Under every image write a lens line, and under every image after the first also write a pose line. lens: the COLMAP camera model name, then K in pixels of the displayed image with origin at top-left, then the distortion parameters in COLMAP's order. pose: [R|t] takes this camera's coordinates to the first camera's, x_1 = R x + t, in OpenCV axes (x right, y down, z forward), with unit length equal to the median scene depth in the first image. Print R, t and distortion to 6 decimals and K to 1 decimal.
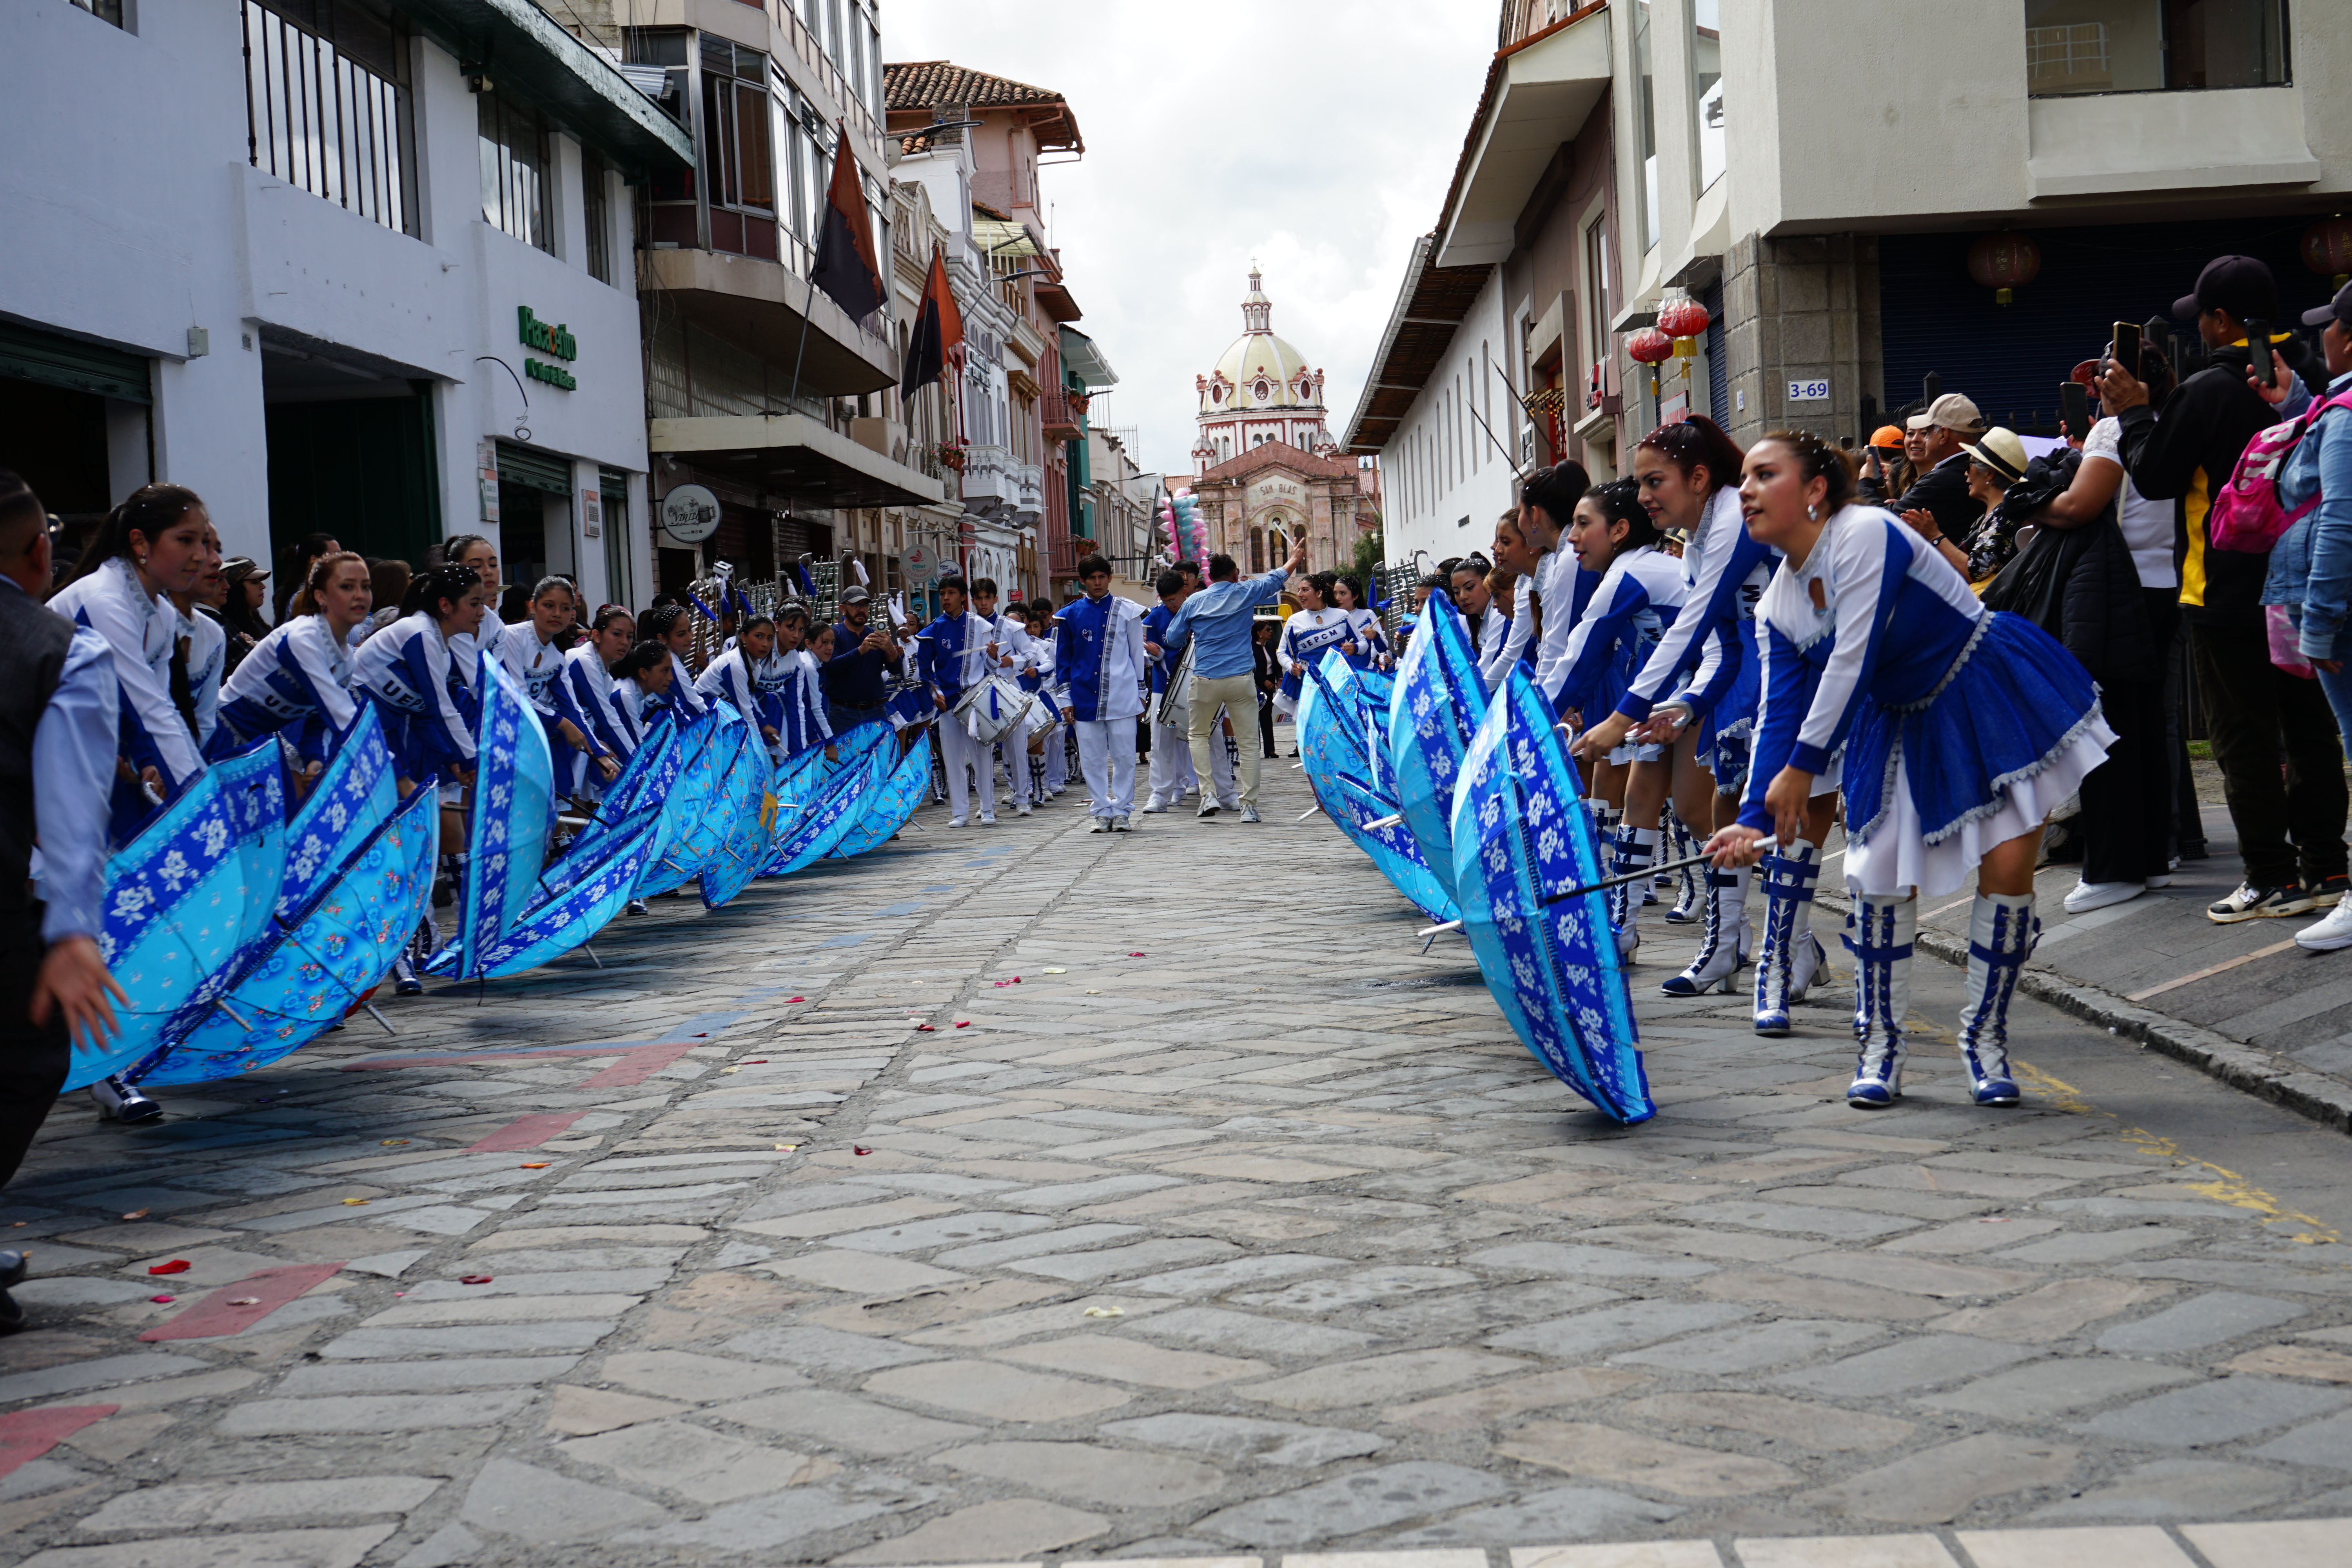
lens RADIAL K [[3802.6, 0, 1179.7], [0, 3802.6, 788.6], [0, 0, 1]] dist [0.056256, 0.090313]
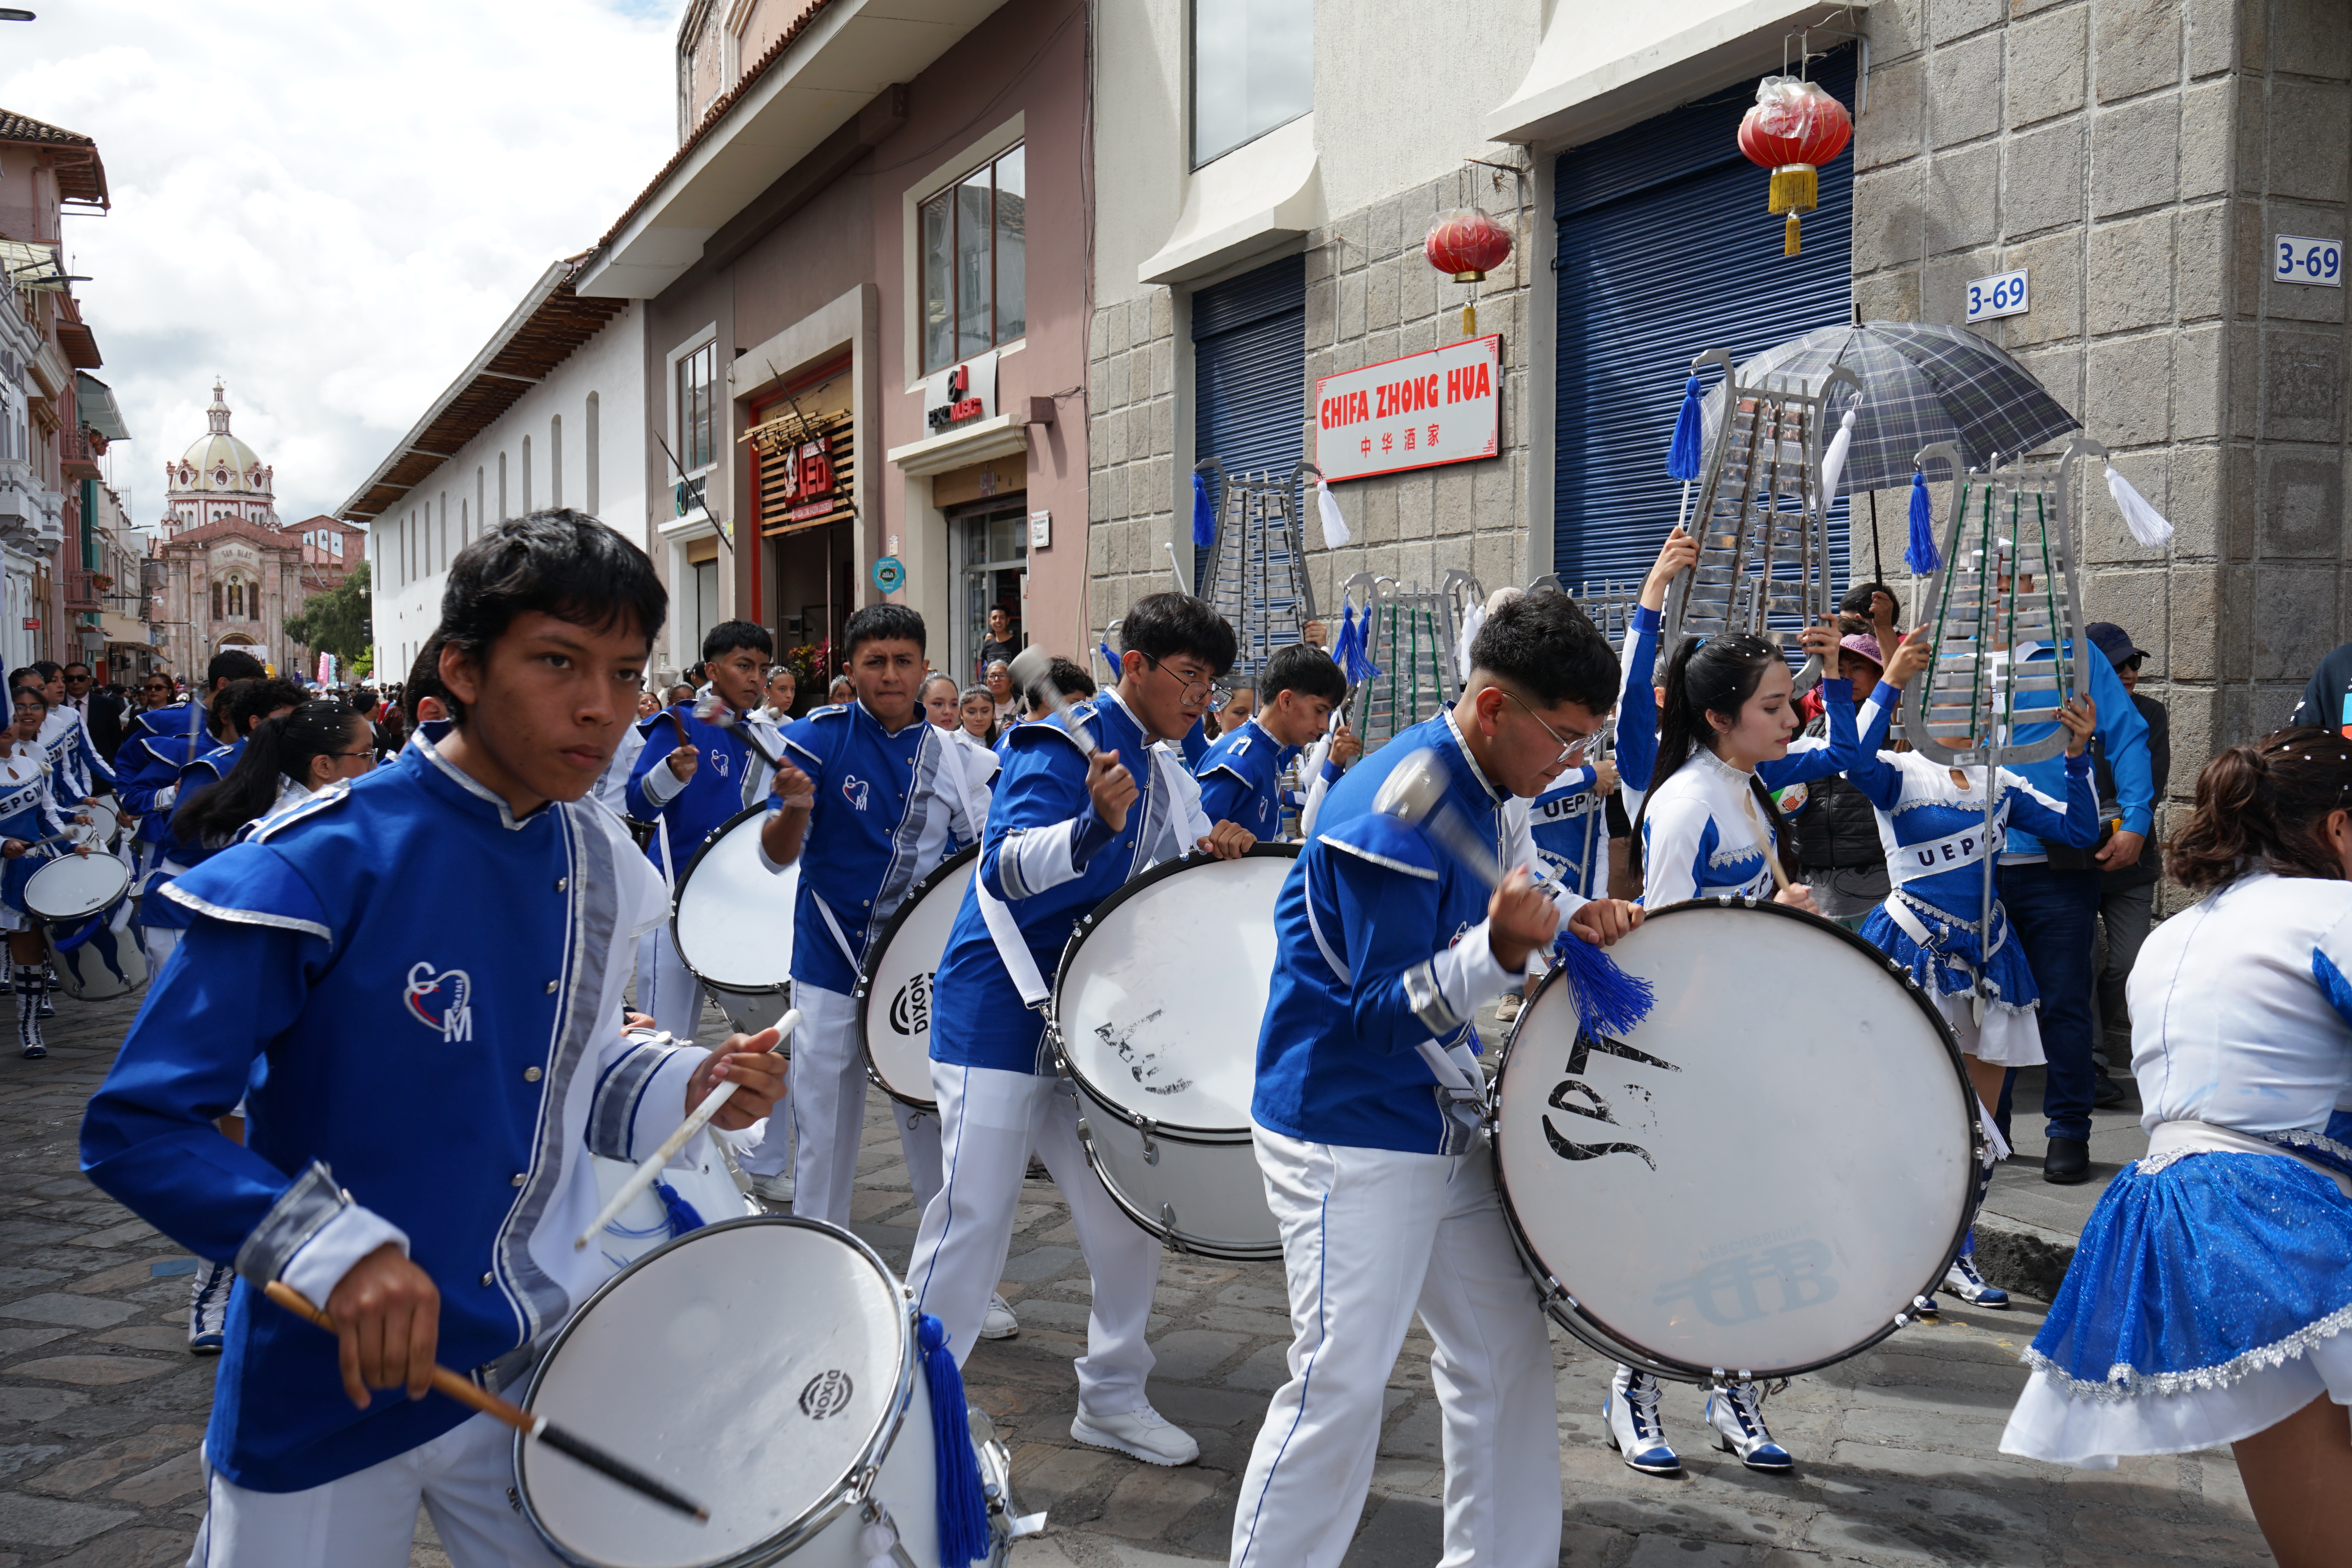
lens RADIAL K [[2247.6, 0, 1172.5], [0, 2247.6, 784.8], [0, 0, 1]] dist [0.004689, 0.006750]
pose [[0.902936, 0.028976, 0.428798, -0.012543], [-0.031060, 0.999515, -0.002138, -0.008476], [-0.428652, -0.011389, 0.903398, 0.172733]]
